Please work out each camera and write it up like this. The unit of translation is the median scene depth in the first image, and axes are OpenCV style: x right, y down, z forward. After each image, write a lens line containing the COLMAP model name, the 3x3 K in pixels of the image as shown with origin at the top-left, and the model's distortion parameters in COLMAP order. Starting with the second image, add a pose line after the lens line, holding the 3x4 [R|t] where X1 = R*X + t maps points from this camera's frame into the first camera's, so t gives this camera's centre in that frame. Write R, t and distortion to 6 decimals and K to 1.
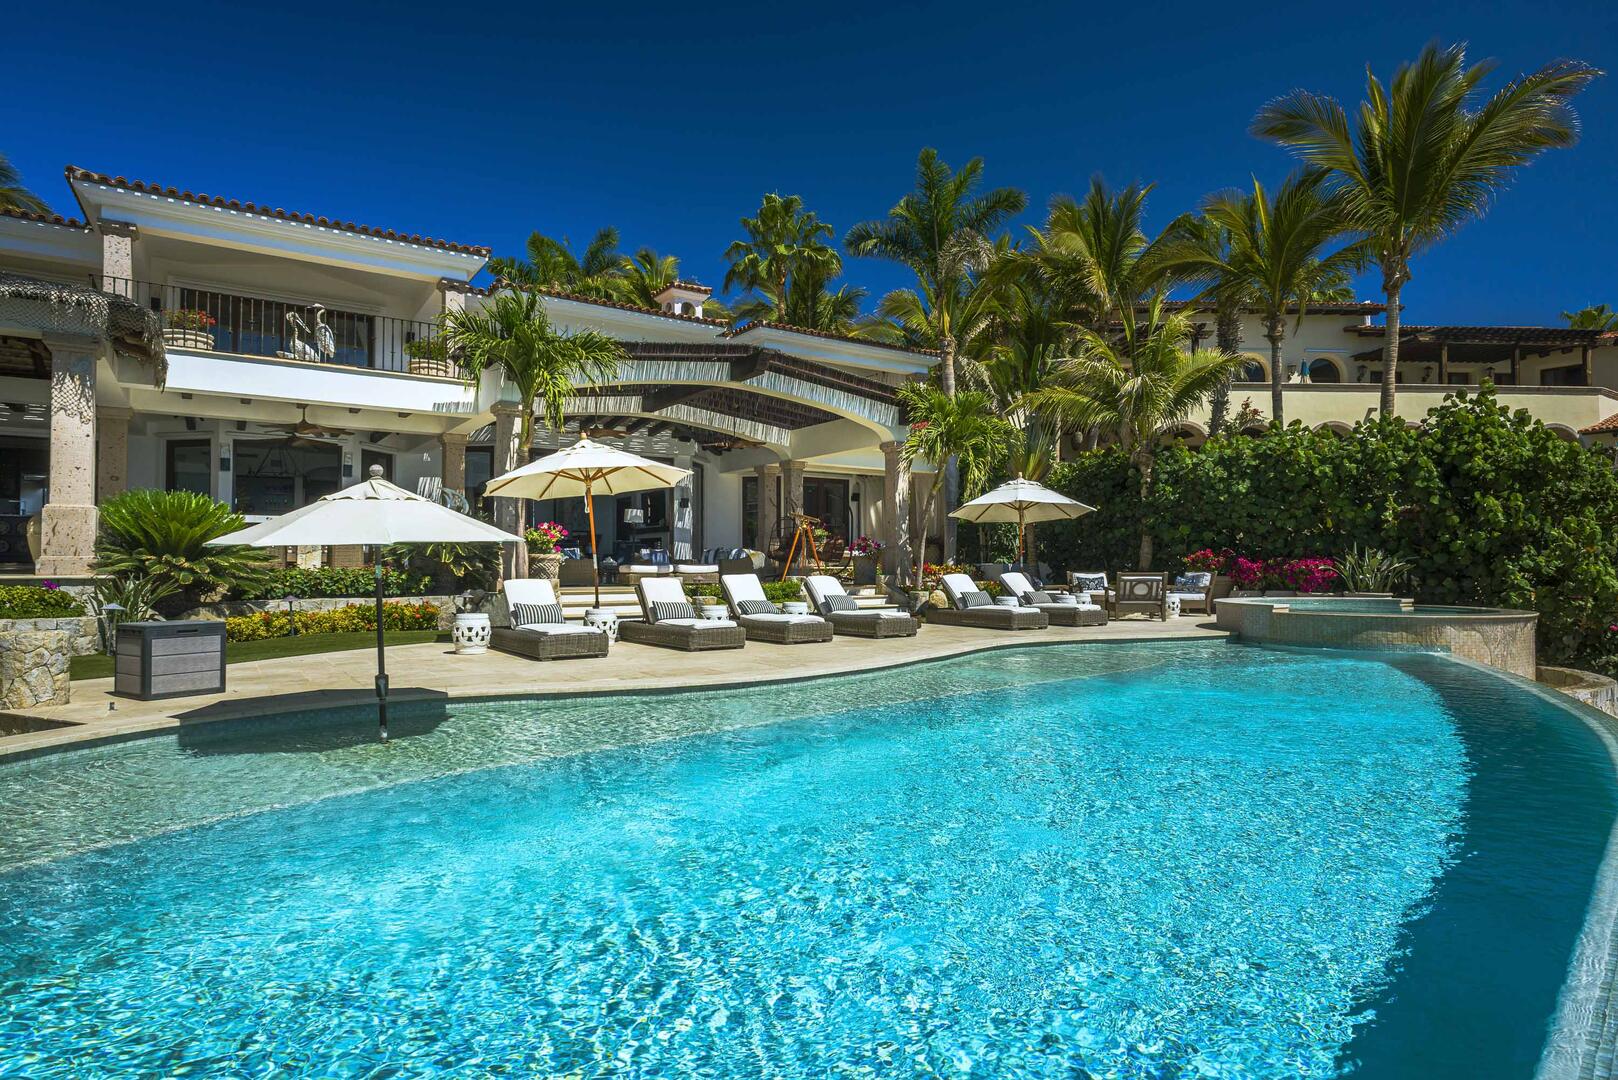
lens RADIAL K [[912.8, 0, 785.3], [0, 912.8, 549.0], [0, 0, 1]] dist [0.015811, -0.000231]
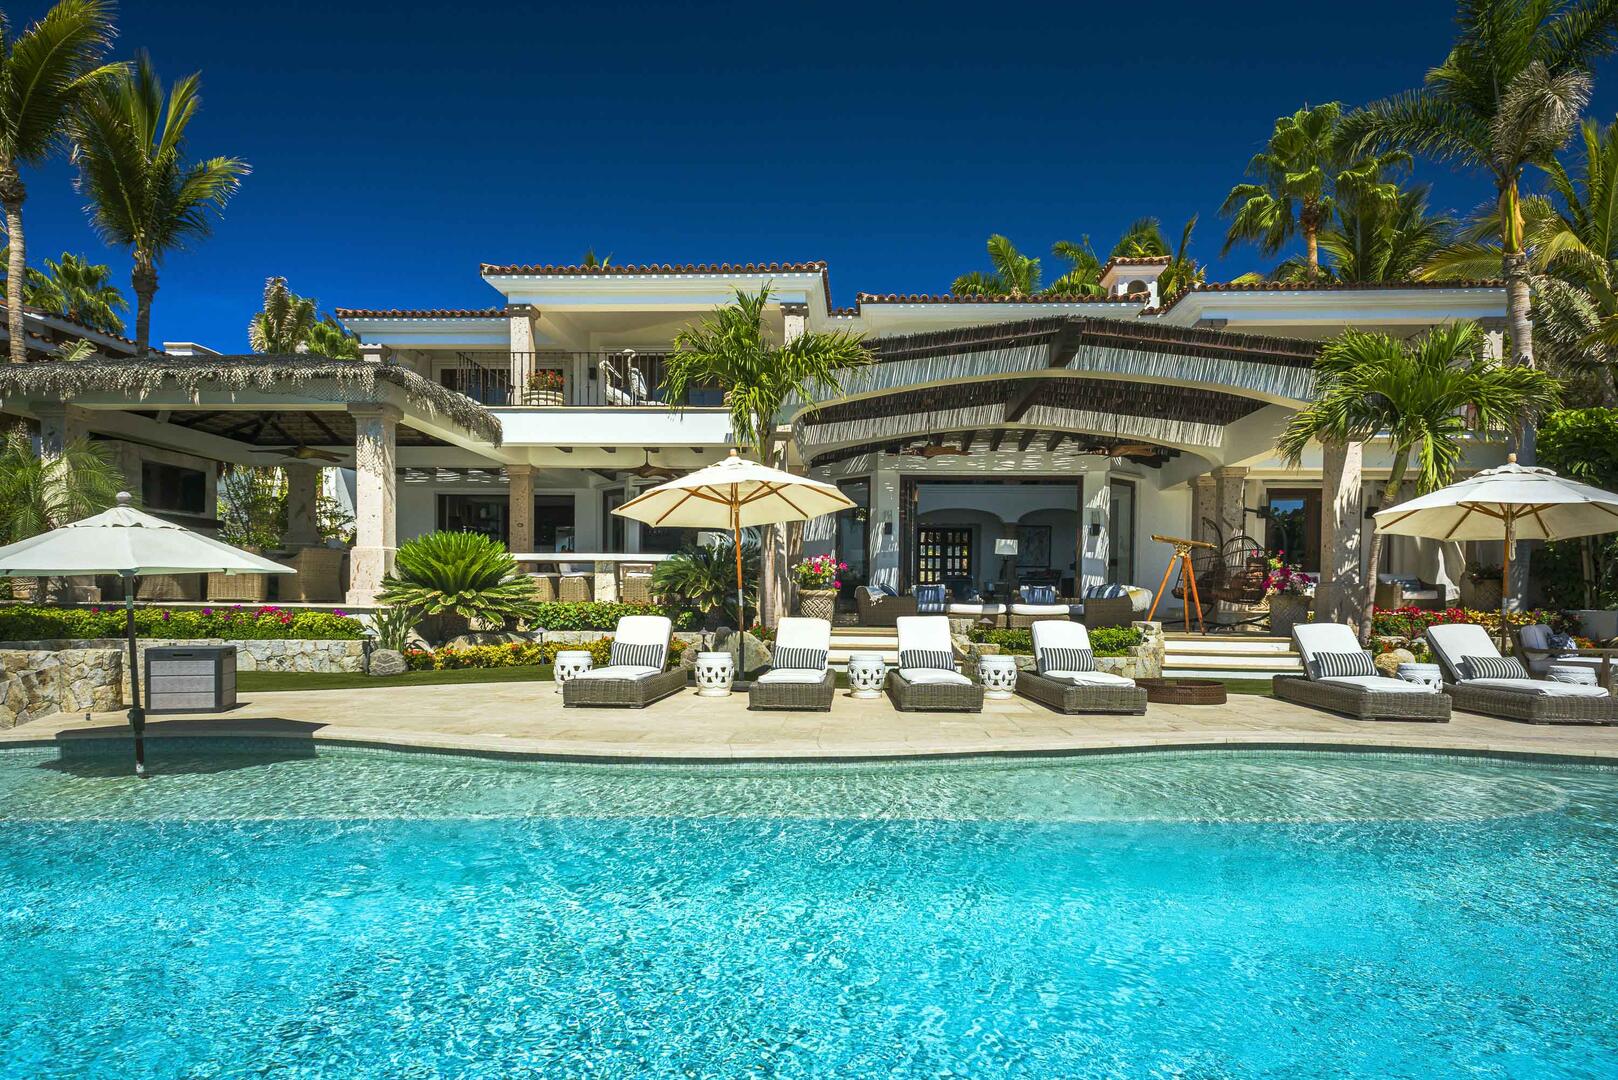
lens RADIAL K [[951.9, 0, 800.5], [0, 951.9, 596.8], [0, 0, 1]] dist [0.032490, -0.027616]
pose [[0.787653, 0.007541, -0.616072, 0.257242], [-0.003325, 0.999963, 0.007988, 0.003228], [0.616110, -0.004244, 0.787649, 0.220814]]
